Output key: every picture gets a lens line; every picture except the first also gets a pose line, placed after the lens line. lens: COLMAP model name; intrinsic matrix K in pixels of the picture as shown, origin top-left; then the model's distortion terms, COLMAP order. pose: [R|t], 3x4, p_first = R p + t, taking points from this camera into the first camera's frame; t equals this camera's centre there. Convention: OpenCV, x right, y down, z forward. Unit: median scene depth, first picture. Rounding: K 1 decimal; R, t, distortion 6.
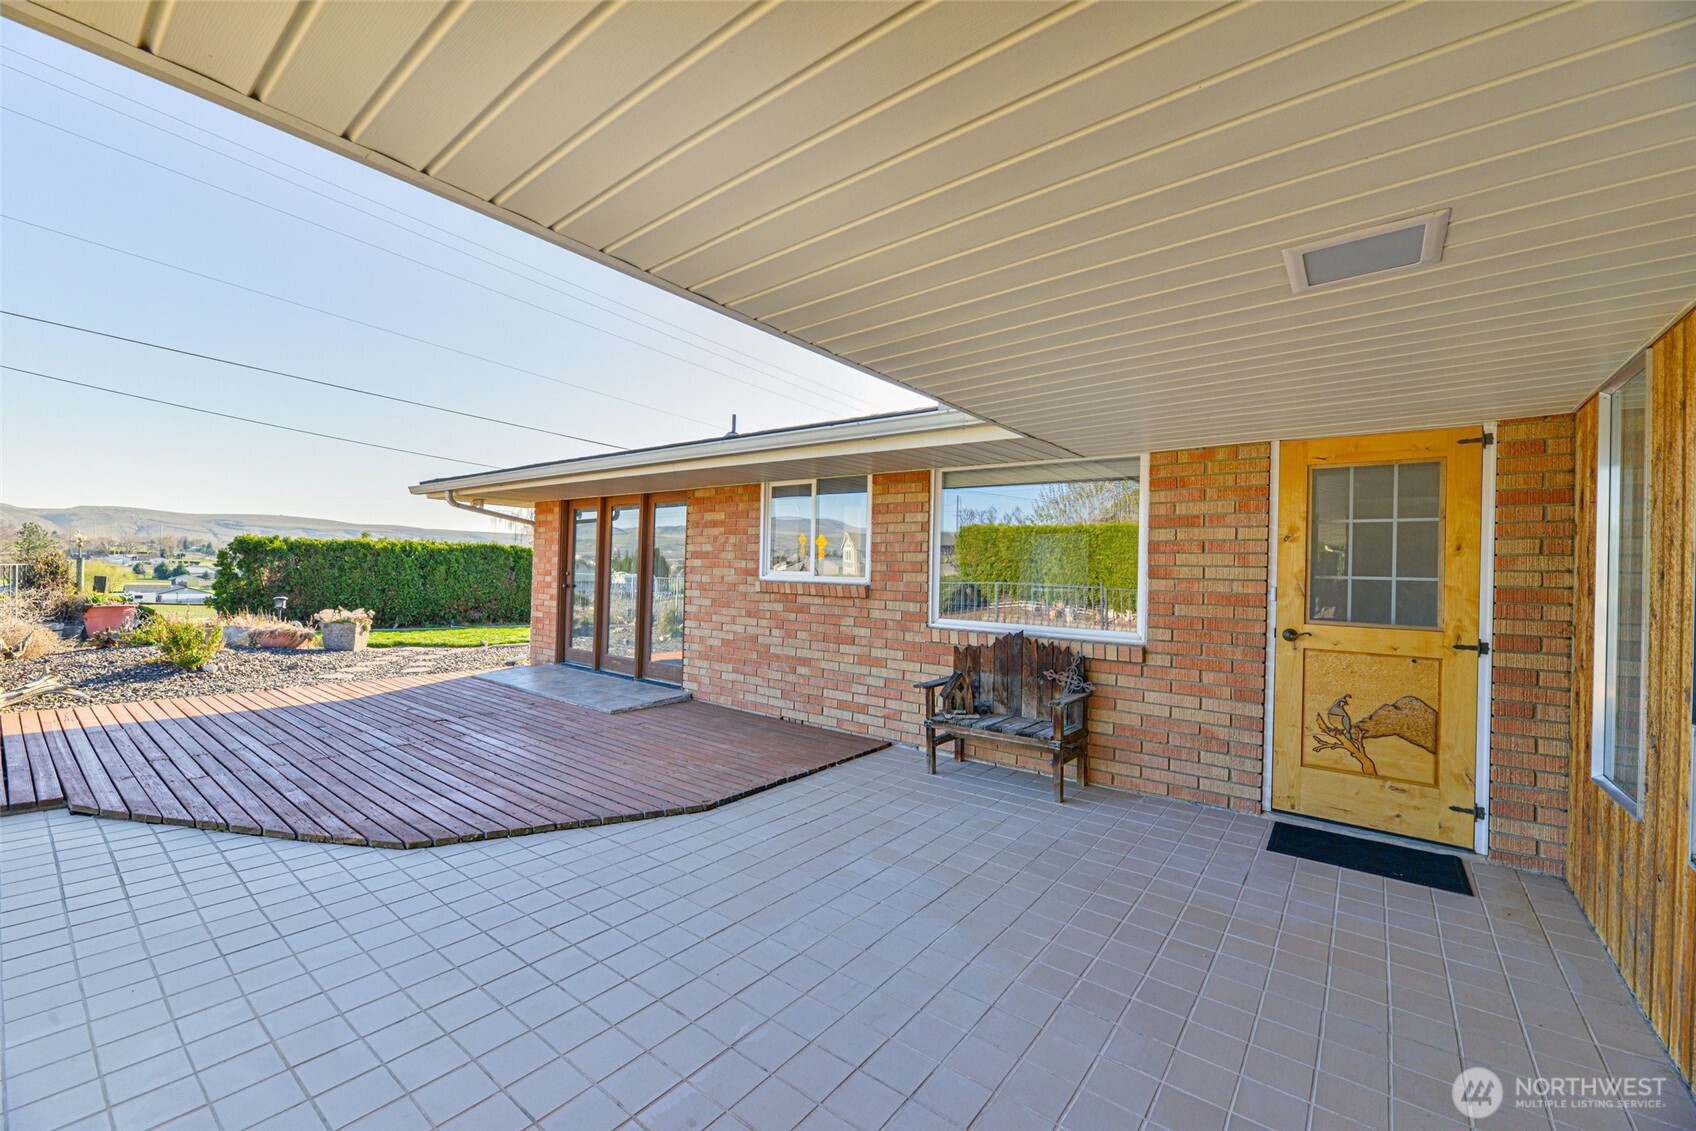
lens RADIAL K [[680.7, 0, 847.2], [0, 680.7, 567.8], [0, 0, 1]] dist [-0.002011, -0.000548]
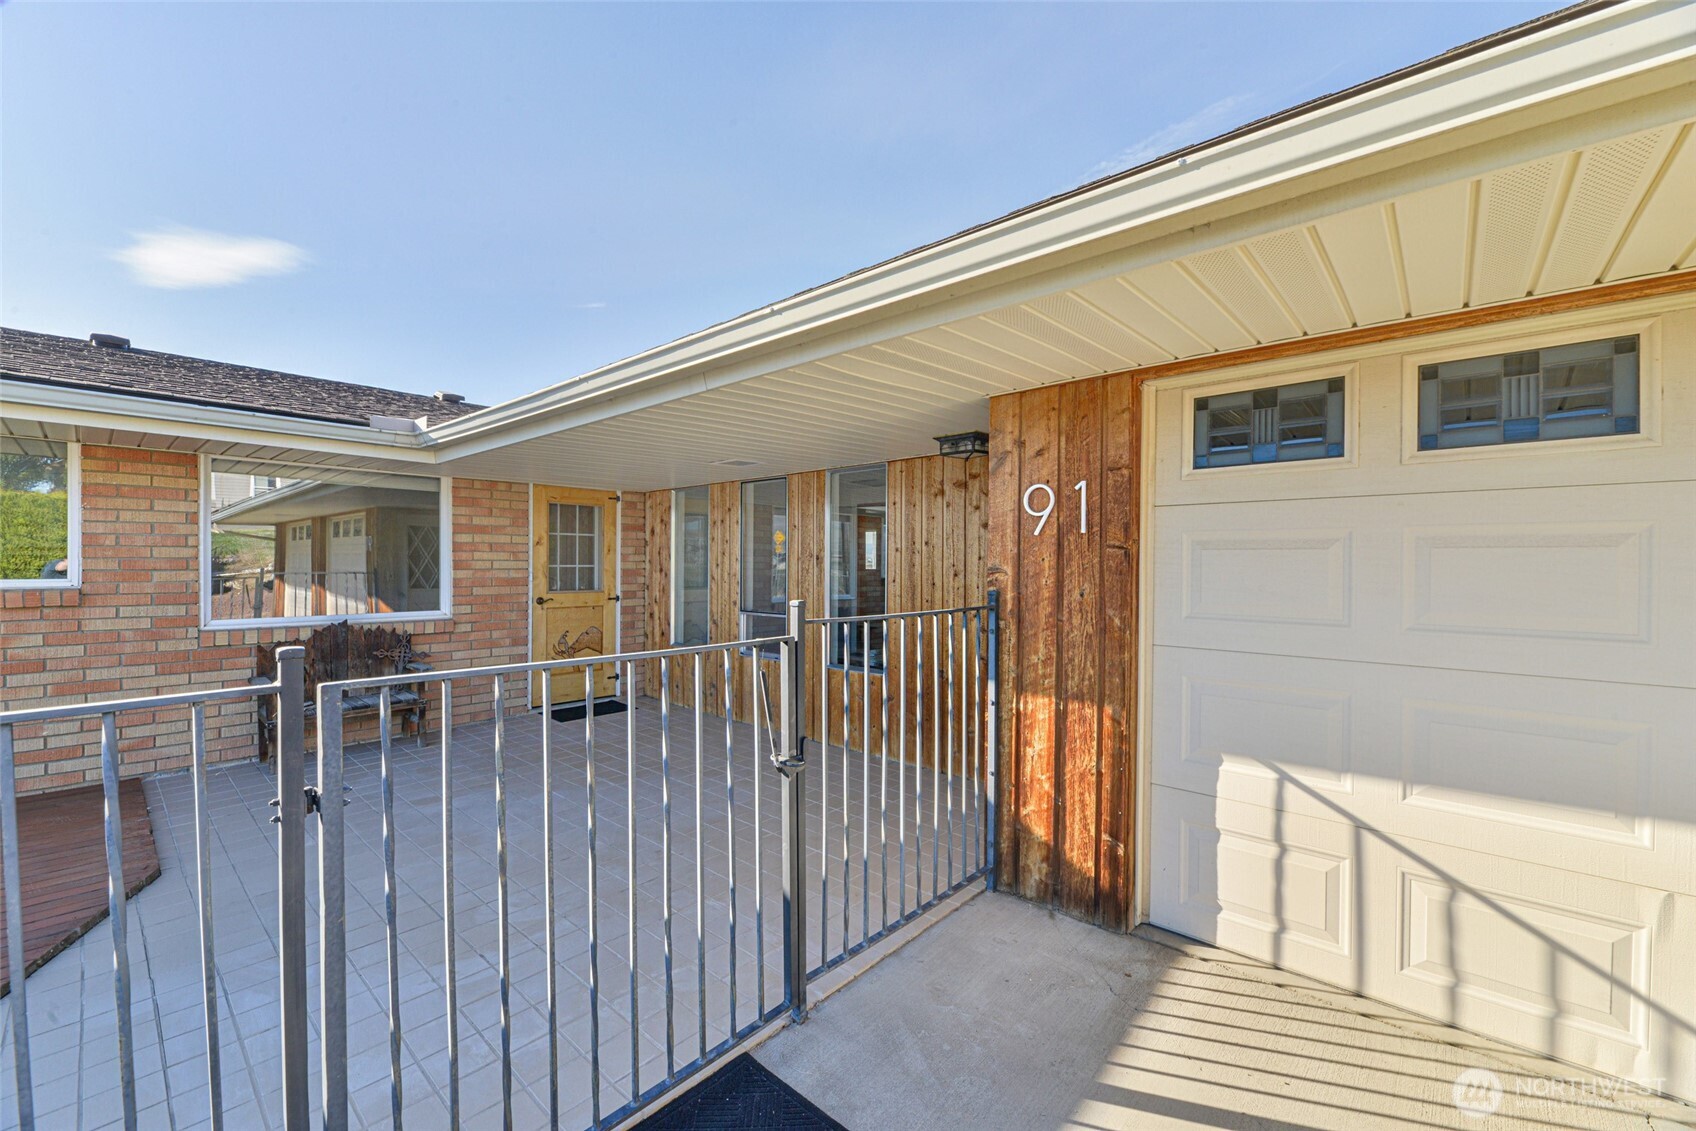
lens RADIAL K [[680.7, 0, 848.1], [0, 680.7, 567.2], [0, 0, 1]] dist [-0.002011, -0.000548]
pose [[0.067721, -0.029698, 0.997262, -0.897163], [-0.007876, 0.999510, 0.030300, -0.038199], [-0.997673, -0.009907, 0.067454, 0.121355]]
